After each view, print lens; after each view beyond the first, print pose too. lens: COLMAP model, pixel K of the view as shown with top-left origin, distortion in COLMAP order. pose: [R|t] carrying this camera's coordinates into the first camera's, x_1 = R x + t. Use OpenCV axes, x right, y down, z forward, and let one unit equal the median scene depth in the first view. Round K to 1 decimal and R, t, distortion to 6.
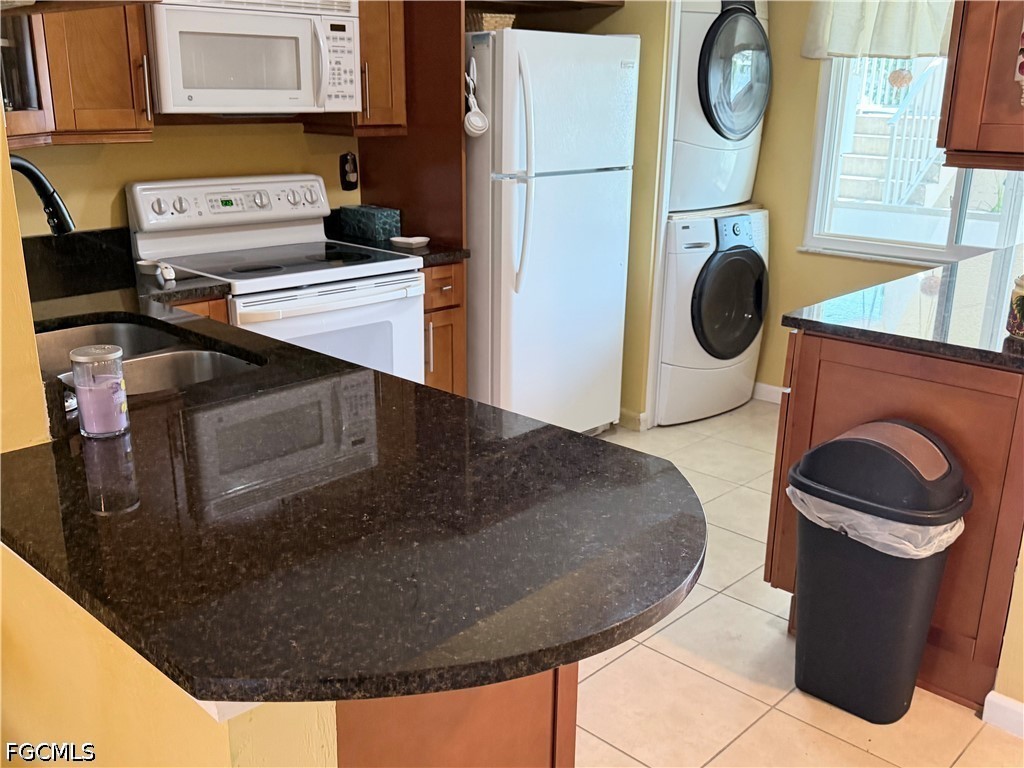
lens RADIAL K [[977.4, 0, 510.3], [0, 977.4, 403.2], [0, 0, 1]] dist [0.064054, 0.000000]
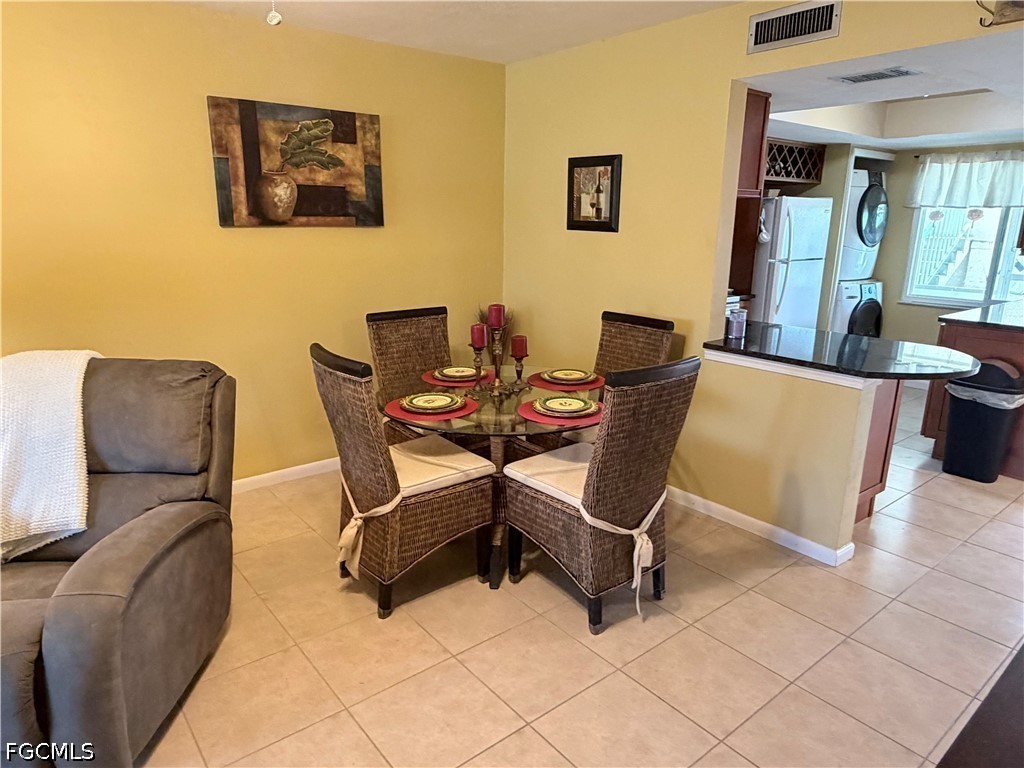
lens RADIAL K [[656.4, 0, 504.6], [0, 656.4, 391.2], [0, 0, 1]] dist [0.000853, -0.002831]
pose [[0.989955, 0.035132, -0.136950, -0.368954], [-0.041950, 0.998003, -0.047221, 0.143371], [0.135018, 0.052492, 0.989452, -0.483307]]
